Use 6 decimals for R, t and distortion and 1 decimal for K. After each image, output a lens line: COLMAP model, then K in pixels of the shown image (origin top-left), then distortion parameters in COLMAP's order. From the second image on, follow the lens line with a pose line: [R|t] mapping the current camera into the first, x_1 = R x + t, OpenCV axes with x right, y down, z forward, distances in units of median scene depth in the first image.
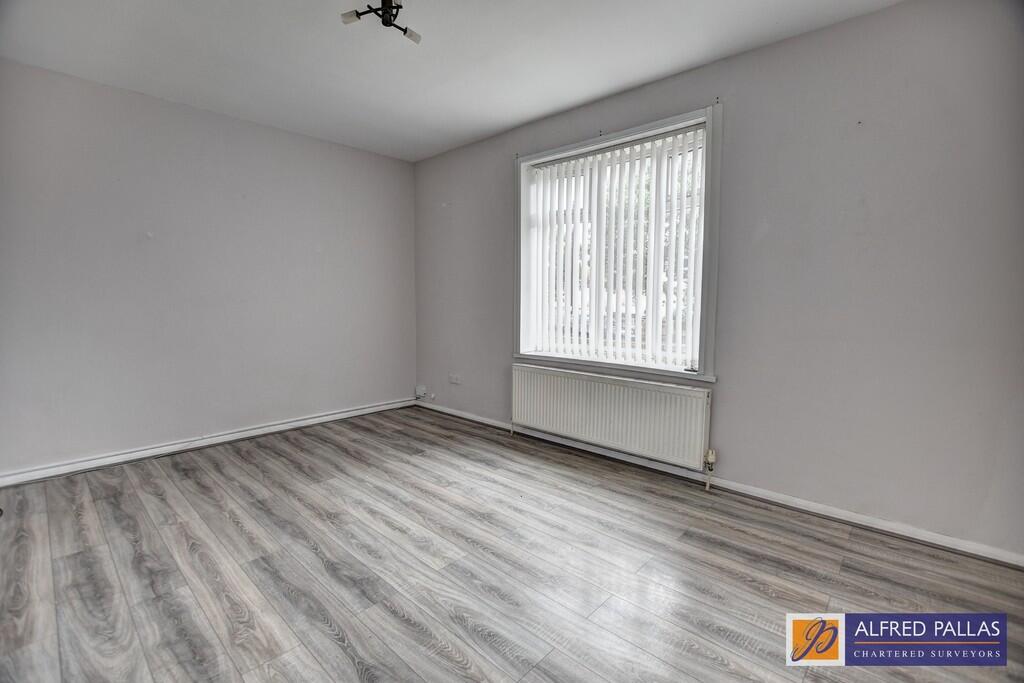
lens RADIAL K [[449.8, 0, 514.5], [0, 449.8, 346.2], [0, 0, 1]] dist [-0.020695, -0.000257]
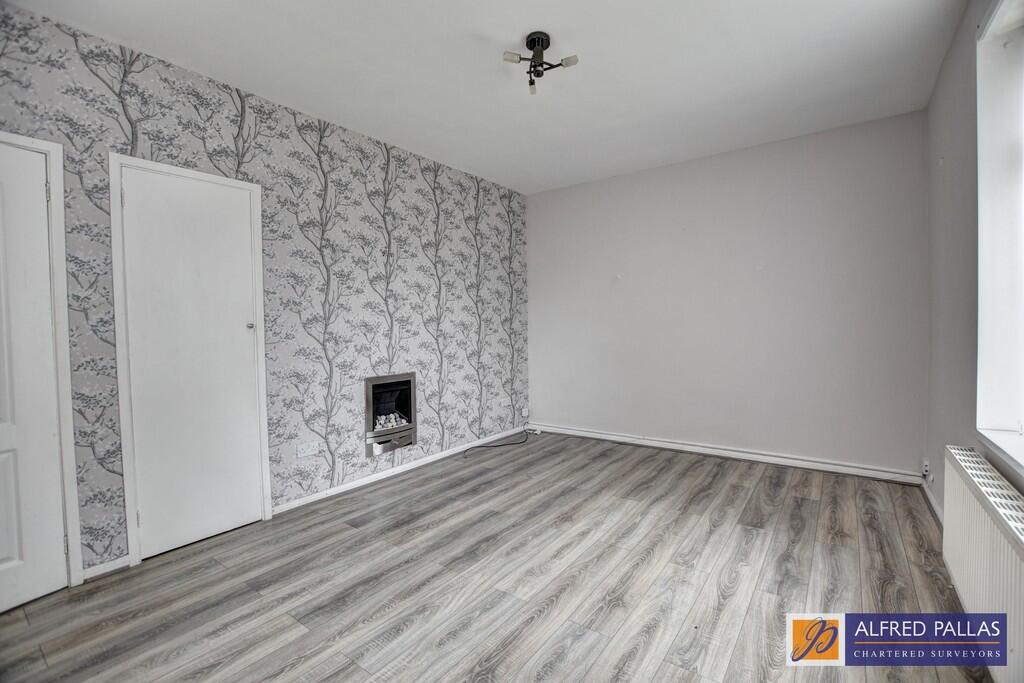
lens RADIAL K [[449.8, 0, 514.5], [0, 449.8, 346.2], [0, 0, 1]] dist [-0.020695, -0.000257]
pose [[0.109314, 0.038330, -0.993268, 0.561537], [-0.084210, 0.996021, 0.029169, -0.059959], [0.990434, 0.080454, 0.112106, 0.591331]]
